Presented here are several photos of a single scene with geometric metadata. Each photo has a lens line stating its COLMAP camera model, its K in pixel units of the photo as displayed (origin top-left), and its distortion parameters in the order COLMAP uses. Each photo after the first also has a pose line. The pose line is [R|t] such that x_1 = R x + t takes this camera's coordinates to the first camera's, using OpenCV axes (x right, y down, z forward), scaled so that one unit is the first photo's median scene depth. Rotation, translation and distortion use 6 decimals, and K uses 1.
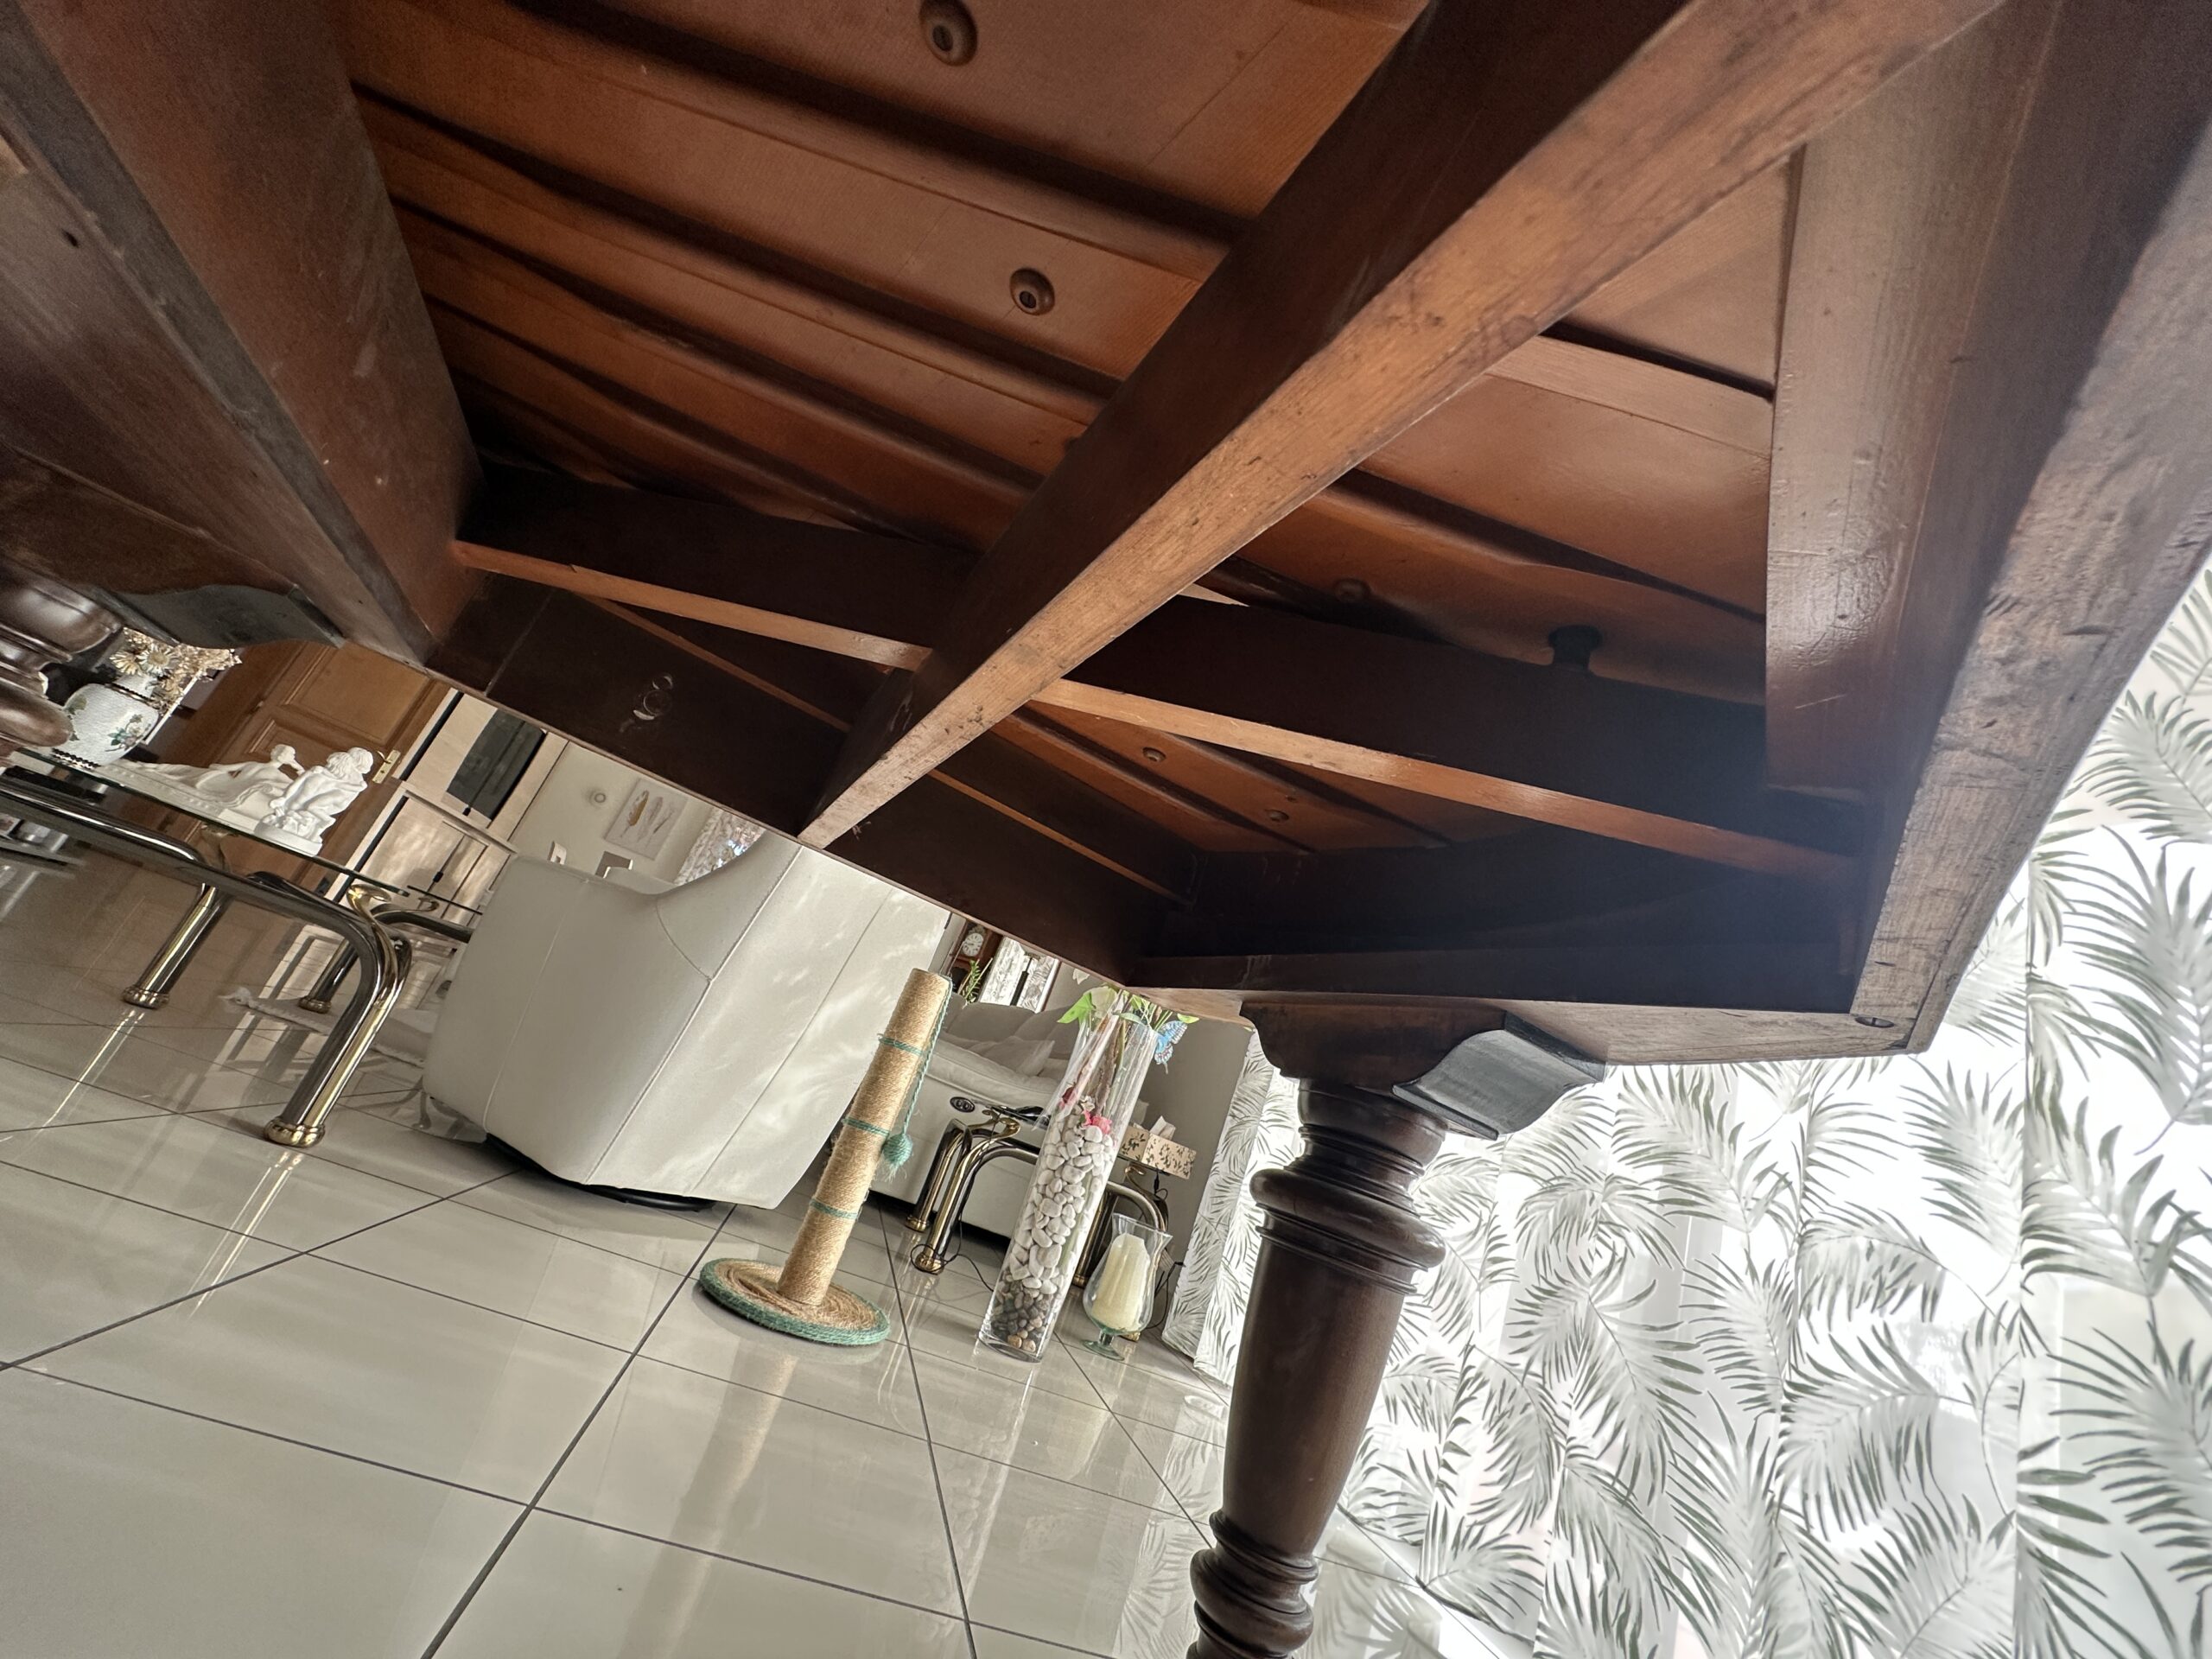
lens RADIAL K [[880.4, 0, 1102.1], [0, 880.4, 836.4], [0, 0, 1]] dist [0.002313, -0.000094]
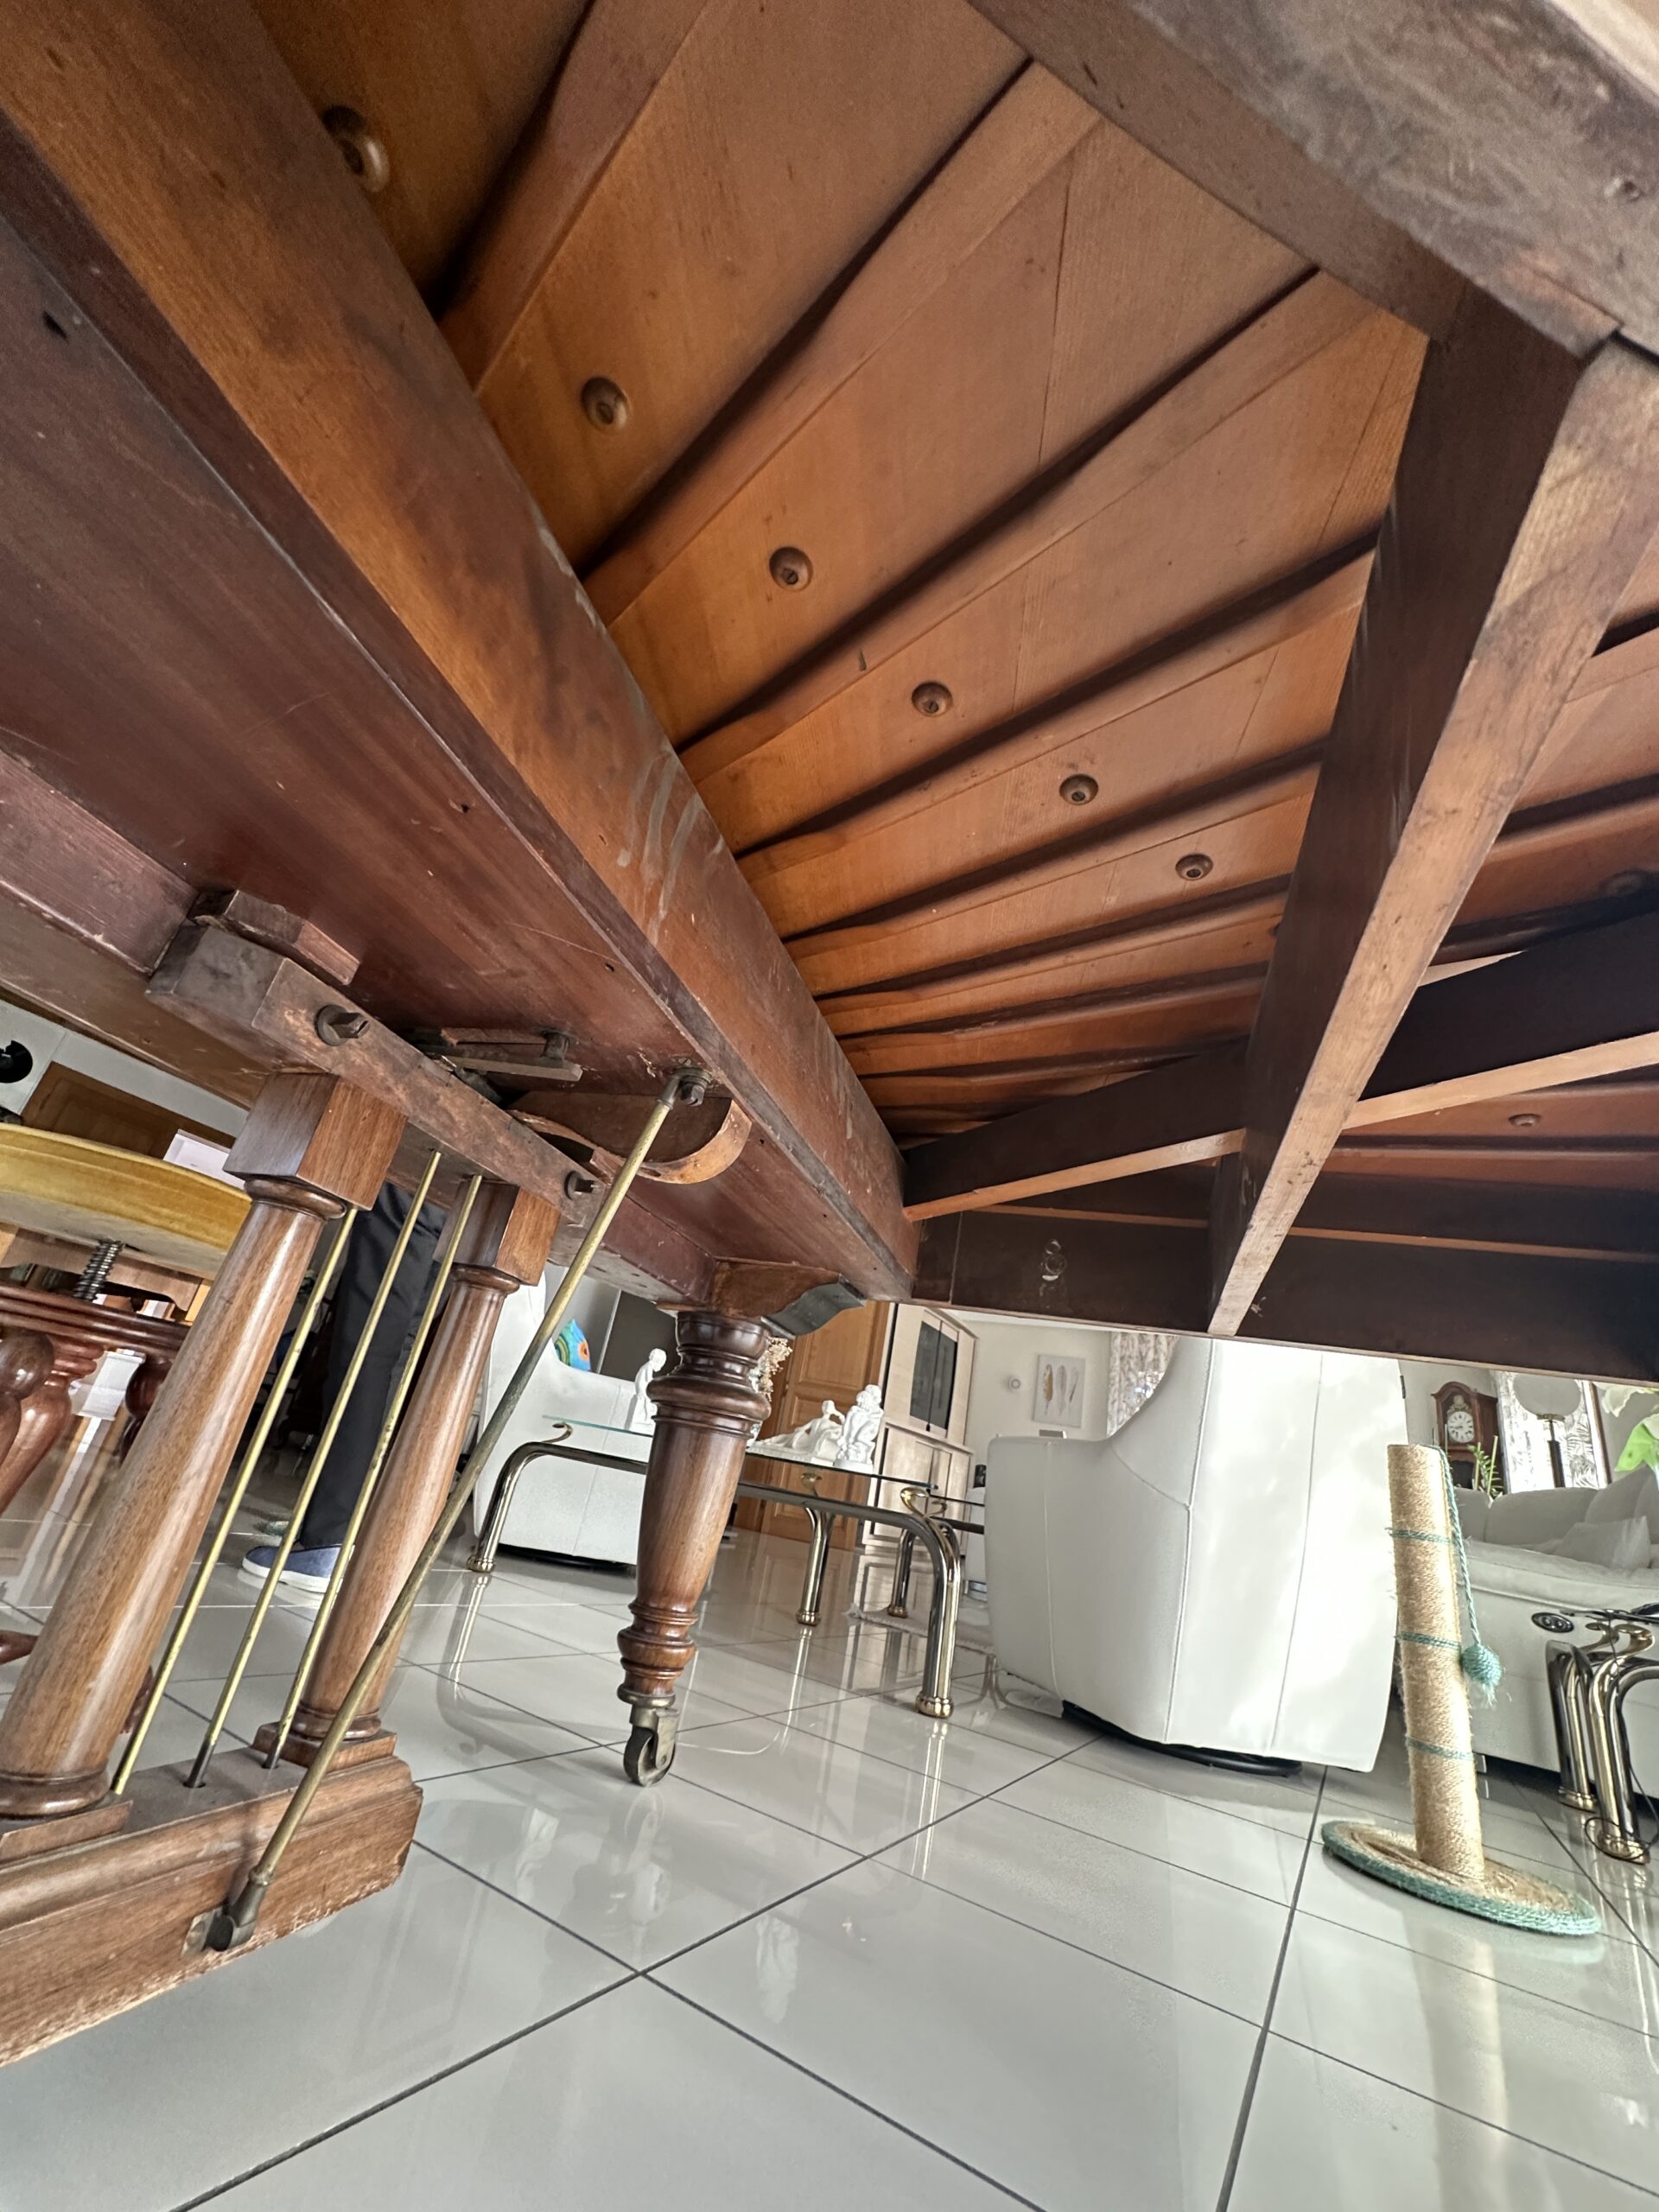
lens RADIAL K [[880.4, 0, 829.5], [0, 880.4, 1106.0], [0, 0, 1]] dist [0.002313, -0.000094]
pose [[0.711590, -0.465877, -0.525926, 0.026194], [0.291728, 0.876887, -0.382051, 0.029043], [0.639166, 0.118437, 0.759894, -0.147751]]
